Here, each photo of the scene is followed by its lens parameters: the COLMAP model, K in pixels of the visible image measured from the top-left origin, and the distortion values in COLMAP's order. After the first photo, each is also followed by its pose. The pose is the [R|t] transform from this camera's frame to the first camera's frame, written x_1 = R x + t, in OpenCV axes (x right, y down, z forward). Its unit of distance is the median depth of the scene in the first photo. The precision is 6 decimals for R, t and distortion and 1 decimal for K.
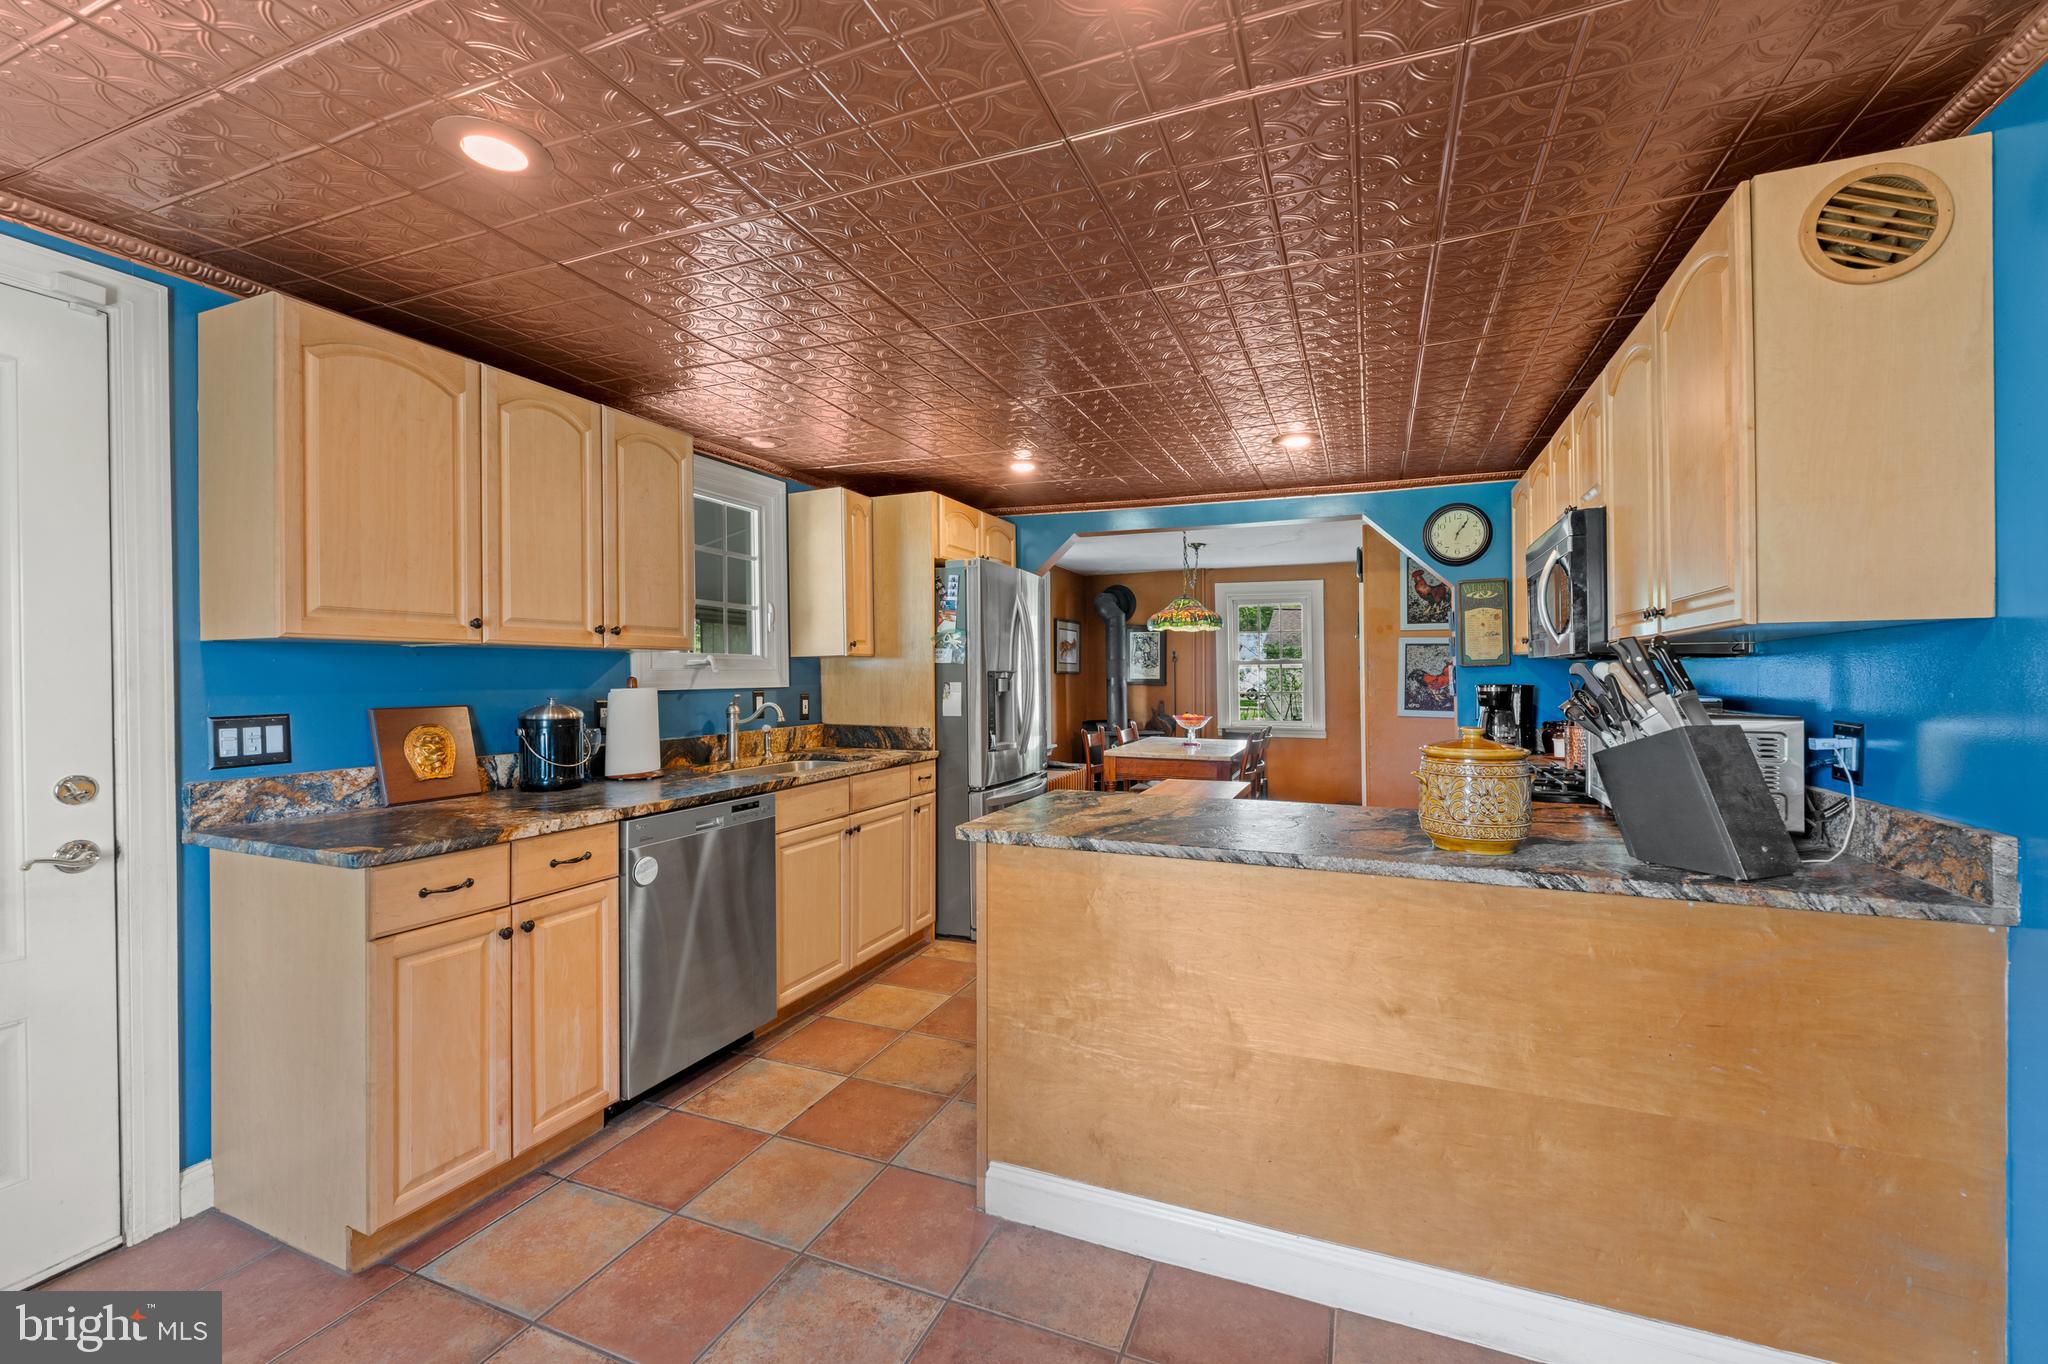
lens RADIAL K [[840.7, 0, 985.0], [0, 840.7, 678.9], [0, 0, 1]] dist [-0.004504, 0.000192]
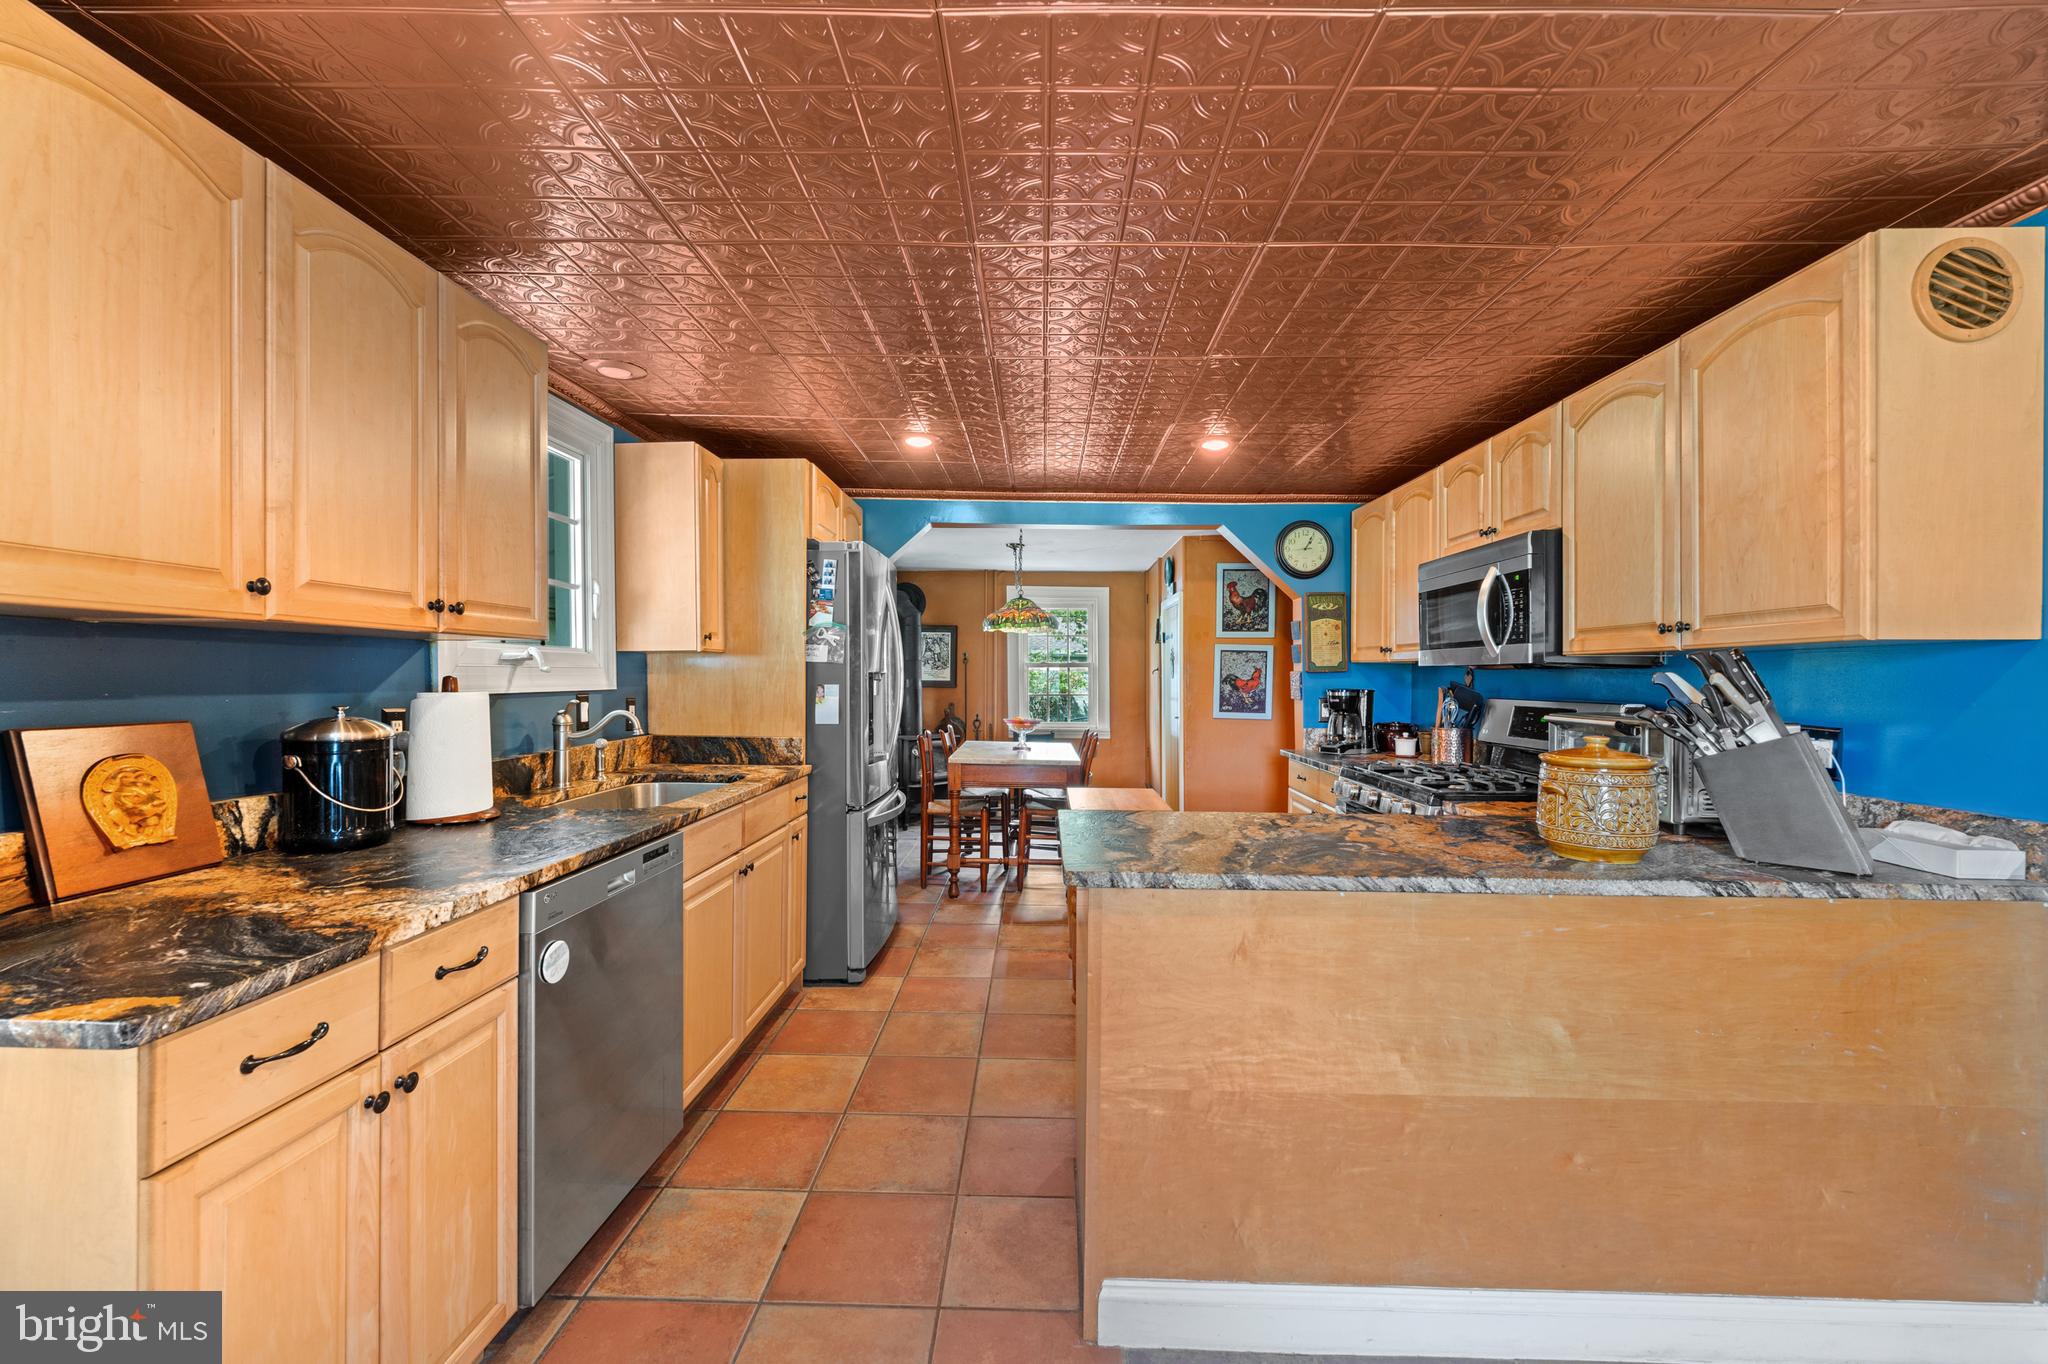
lens RADIAL K [[840.7, 0, 993.2], [0, 840.7, 681.0], [0, 0, 1]] dist [-0.004504, 0.000192]
pose [[0.931239, 0.006680, 0.364348, -0.327608], [-0.007472, 0.999972, 0.000766, -0.002666], [-0.364332, -0.003436, 0.931263, 0.240669]]
